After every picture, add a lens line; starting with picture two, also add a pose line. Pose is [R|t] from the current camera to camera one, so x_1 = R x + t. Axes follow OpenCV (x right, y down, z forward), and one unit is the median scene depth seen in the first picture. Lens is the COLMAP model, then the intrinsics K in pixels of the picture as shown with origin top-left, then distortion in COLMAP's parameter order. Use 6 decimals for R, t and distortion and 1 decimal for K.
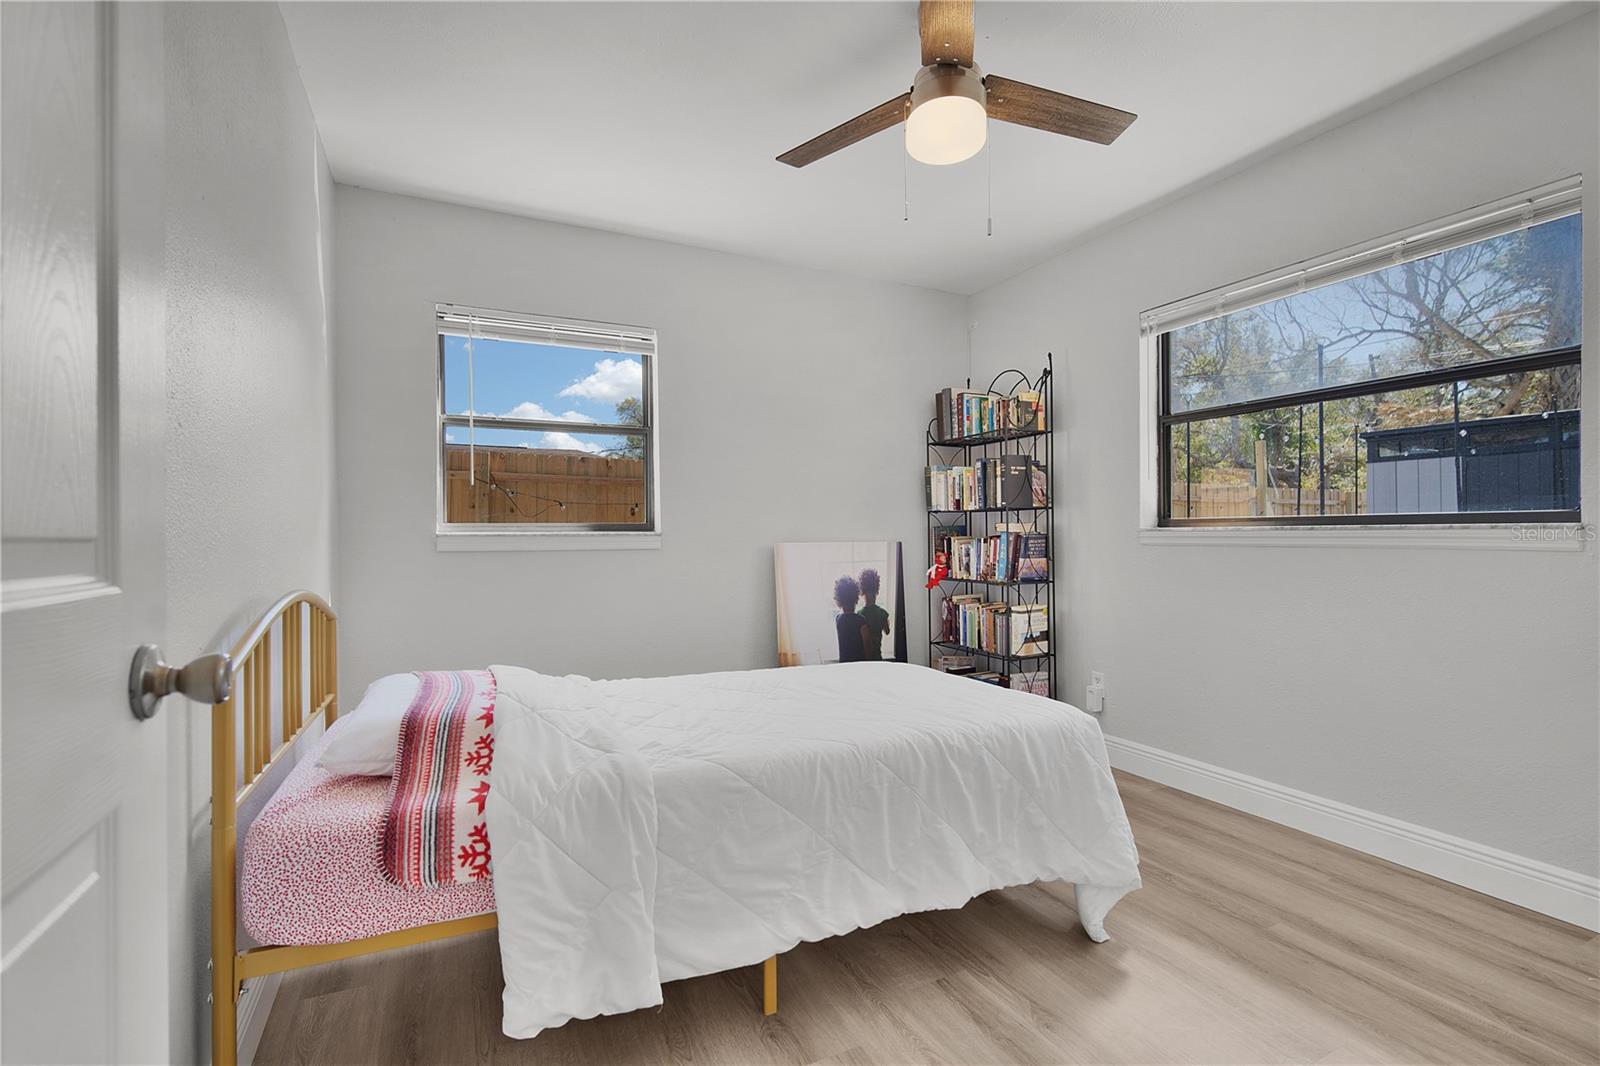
lens RADIAL K [[695.8, 0, 792.0], [0, 695.8, 526.4], [0, 0, 1]] dist [-0.004904, -0.000209]
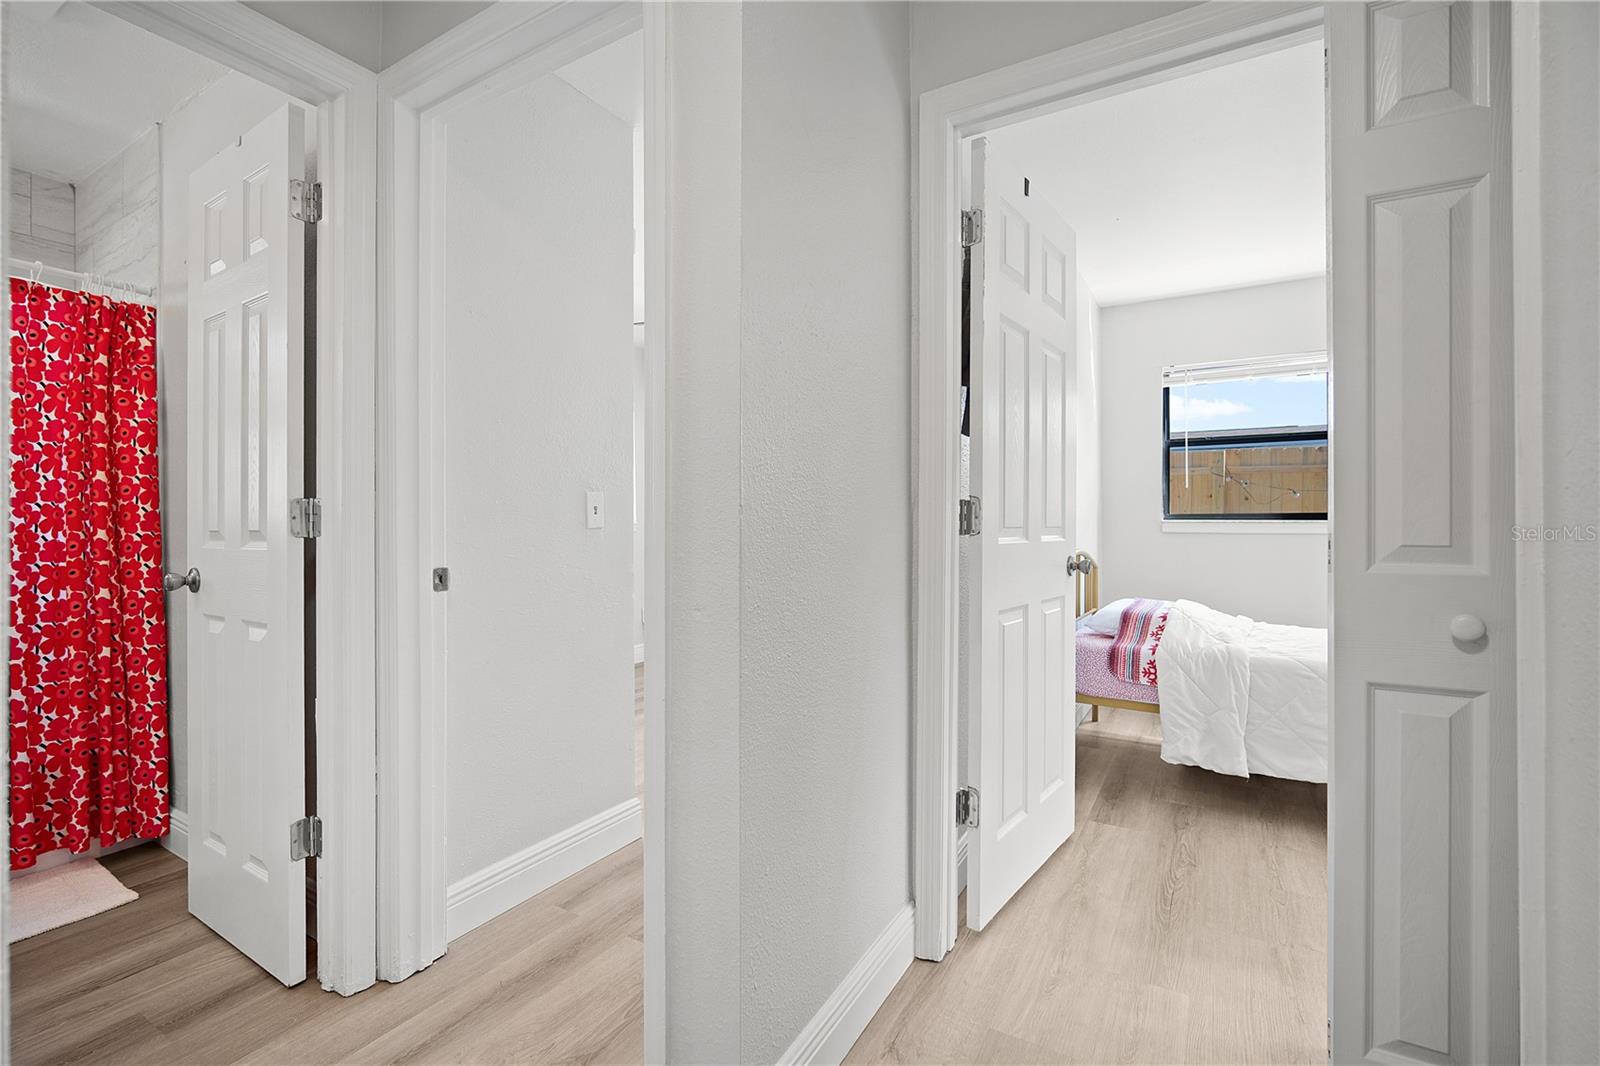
lens RADIAL K [[695.8, 0, 792.0], [0, 695.8, 526.4], [0, 0, 1]] dist [-0.004904, -0.000209]
pose [[0.526022, 0.016273, -0.850315, 0.726430], [0.005435, 0.999732, 0.022495, -0.030083], [0.850454, -0.016455, 0.525792, -0.986705]]
